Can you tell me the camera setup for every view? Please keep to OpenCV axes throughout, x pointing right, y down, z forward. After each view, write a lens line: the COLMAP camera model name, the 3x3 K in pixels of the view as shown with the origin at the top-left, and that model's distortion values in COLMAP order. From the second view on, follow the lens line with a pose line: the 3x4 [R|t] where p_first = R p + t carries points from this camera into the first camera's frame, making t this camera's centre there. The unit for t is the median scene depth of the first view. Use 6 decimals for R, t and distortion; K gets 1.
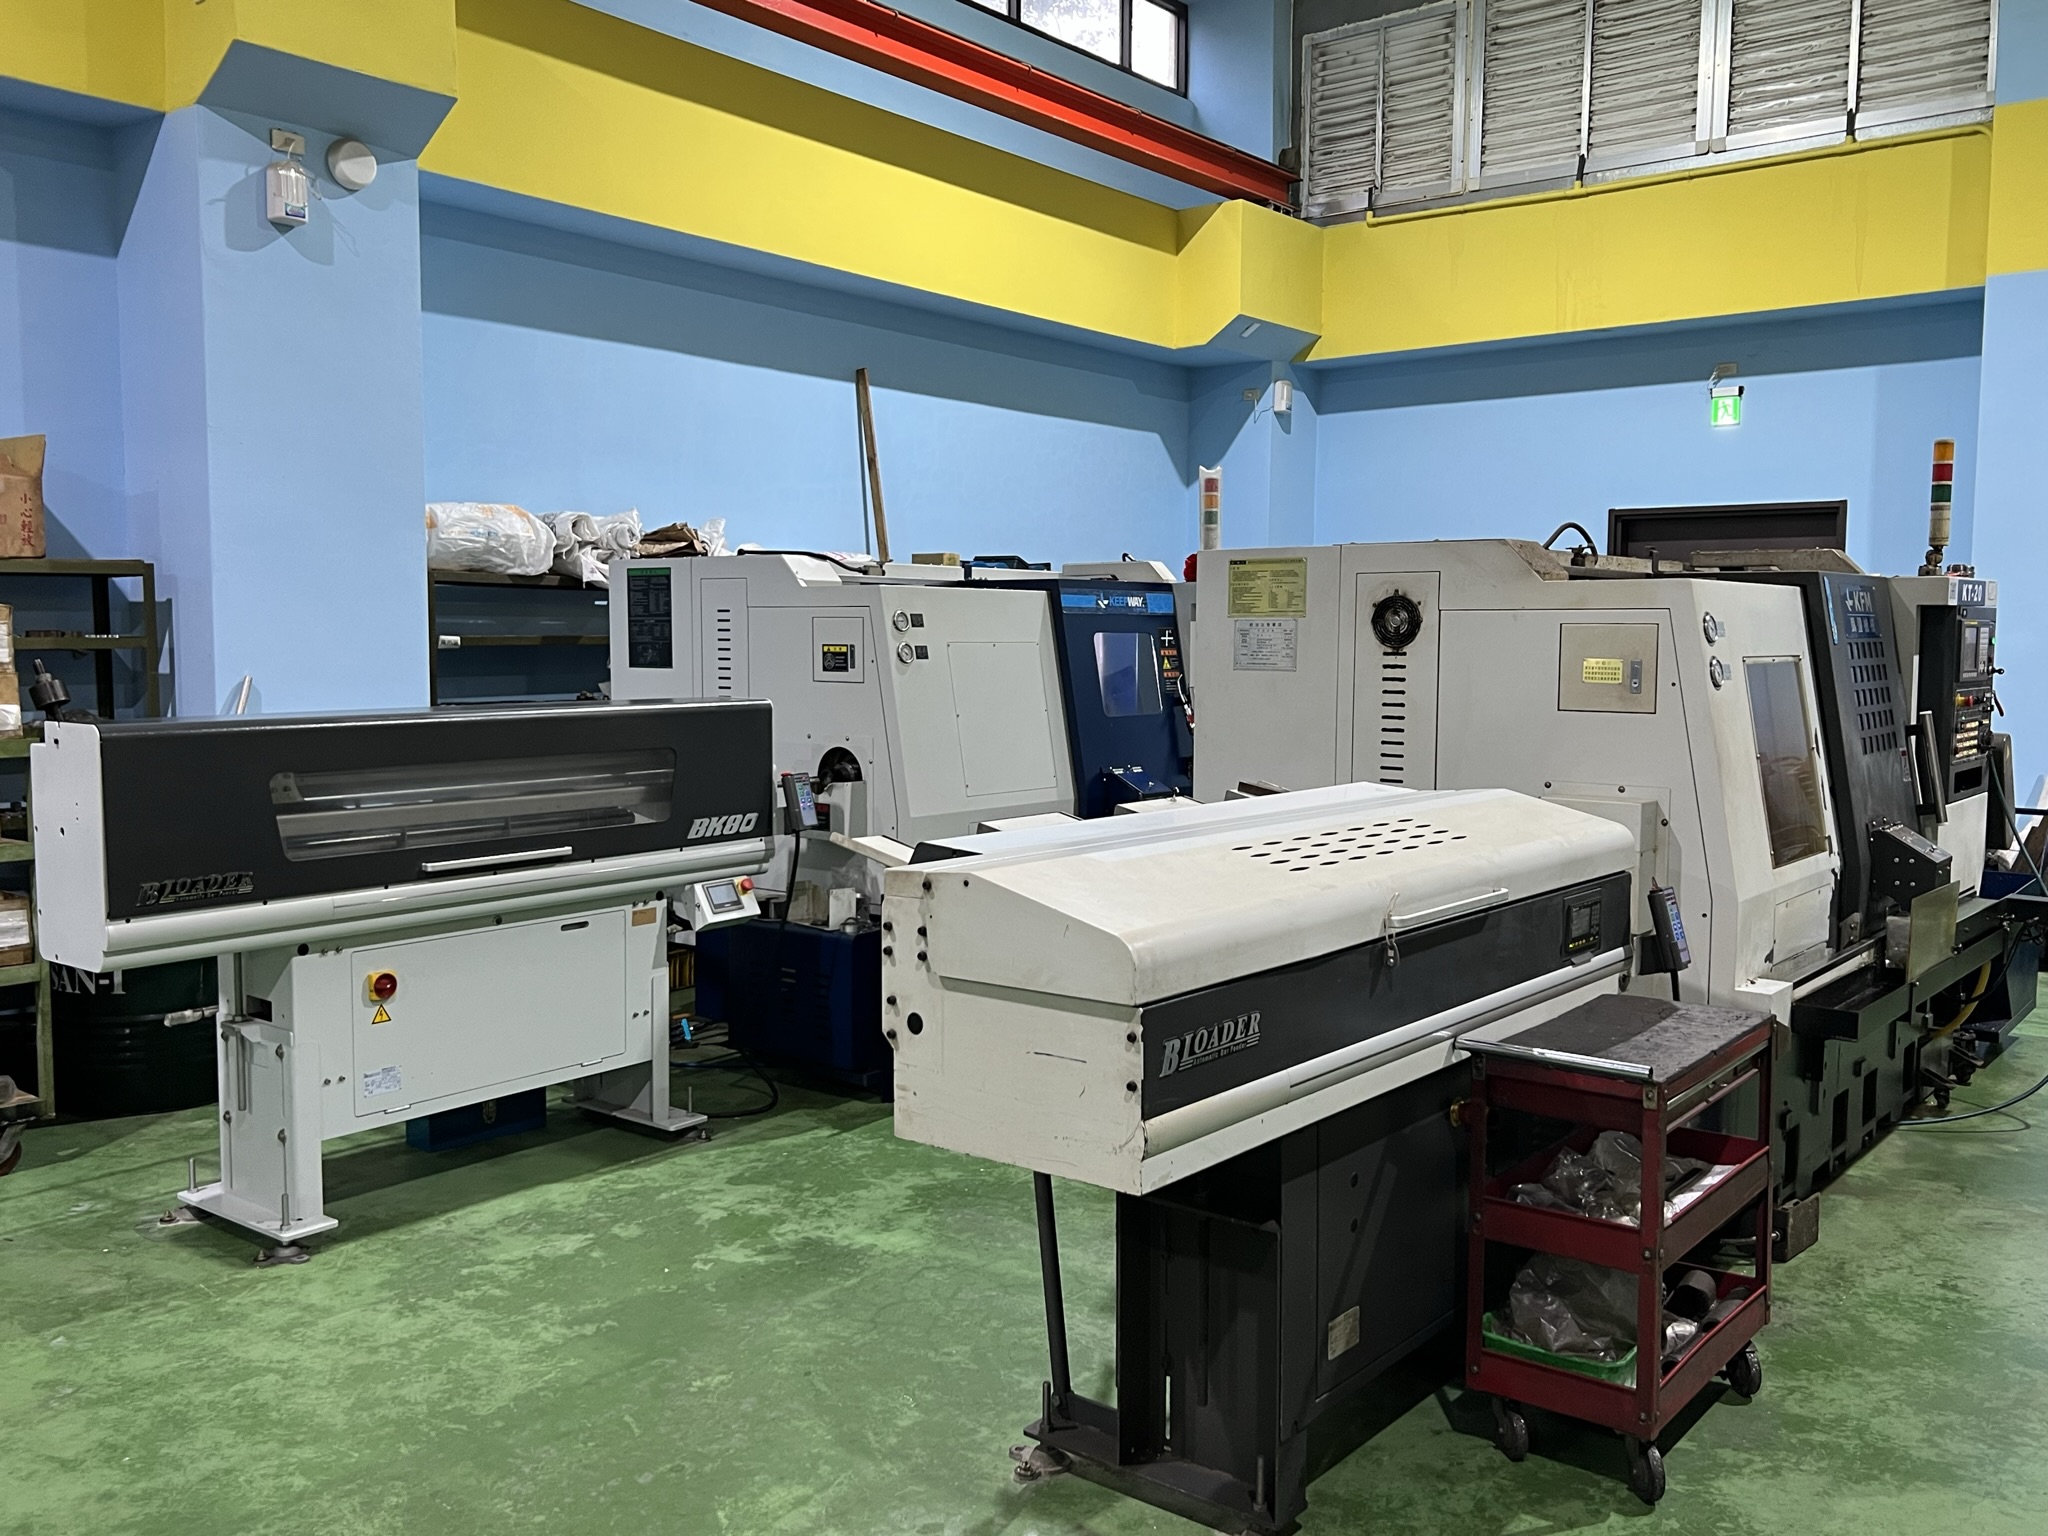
lens RADIAL K [[1738.8, 0, 1024.0], [0, 1738.8, 768.0], [0, 0, 1]] dist [0.006444, 0.009425]
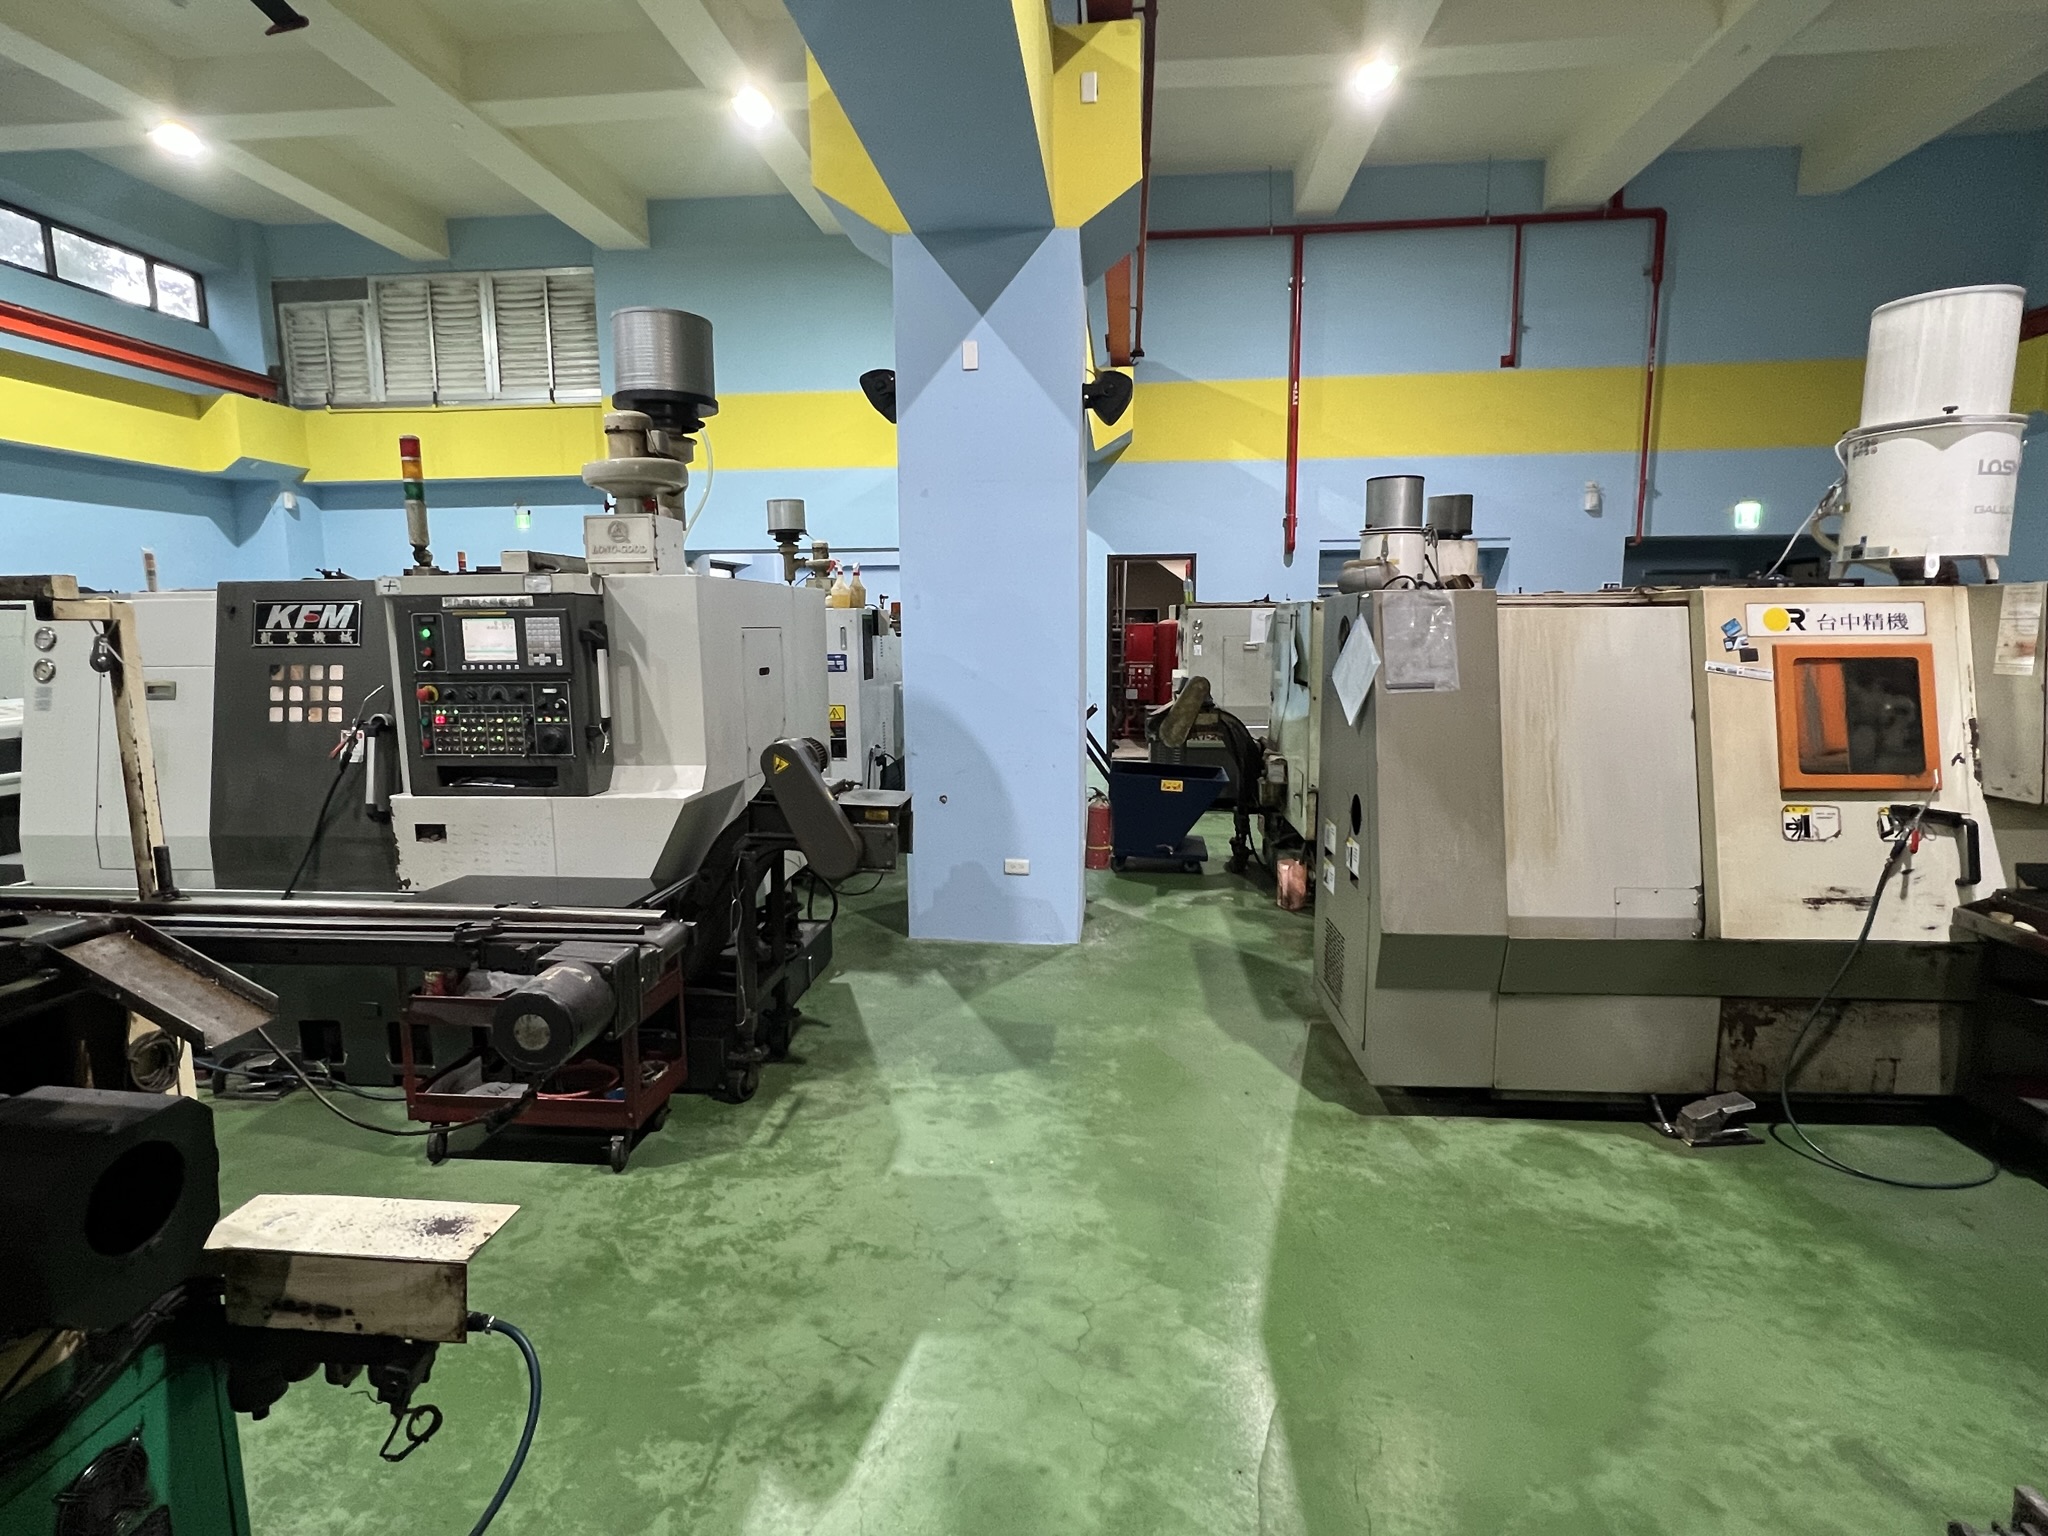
lens RADIAL K [[1039.2, 0, 1024.0], [0, 1039.2, 768.0], [0, 0, 1]] dist [0.001111, 0.001052]
pose [[0.836859, -0.087301, 0.540413, 0.193331], [0.053923, 0.995547, 0.077324, 0.030468], [-0.544757, -0.035569, 0.837840, -0.401652]]
